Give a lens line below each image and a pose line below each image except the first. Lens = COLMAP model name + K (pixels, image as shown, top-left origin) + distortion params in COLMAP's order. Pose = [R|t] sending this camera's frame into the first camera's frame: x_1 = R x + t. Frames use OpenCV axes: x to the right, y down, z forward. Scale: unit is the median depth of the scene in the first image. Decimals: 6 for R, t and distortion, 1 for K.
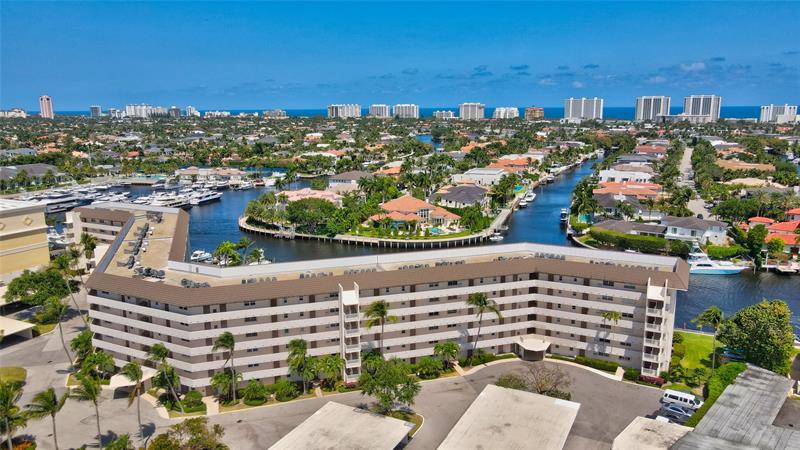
lens RADIAL K [[594.4, 0, 397.4], [0, 594.4, 226.4], [0, 0, 1]] dist [-0.007890, 0.037693]
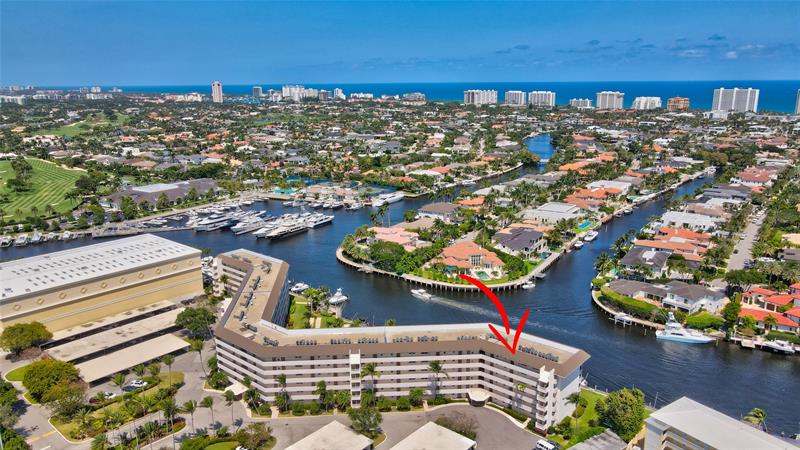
lens RADIAL K [[594.4, 0, 397.4], [0, 594.4, 226.4], [0, 0, 1]] dist [-0.007890, 0.037693]
pose [[0.971404, 0.058201, -0.230190, 0.212934], [-0.047867, 0.997590, 0.050229, -0.182798], [0.232559, -0.037774, 0.971849, -0.313560]]
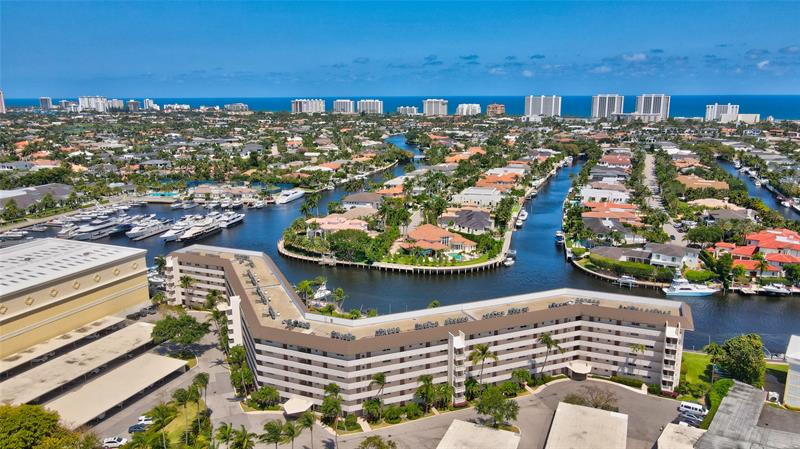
lens RADIAL K [[594.4, 0, 397.4], [0, 594.4, 225.9], [0, 0, 1]] dist [-0.007890, 0.037693]
pose [[0.997184, -0.013326, 0.073796, -0.168057], [0.011921, 0.999740, 0.019448, -0.093748], [-0.074036, -0.018514, 0.997084, -0.186788]]
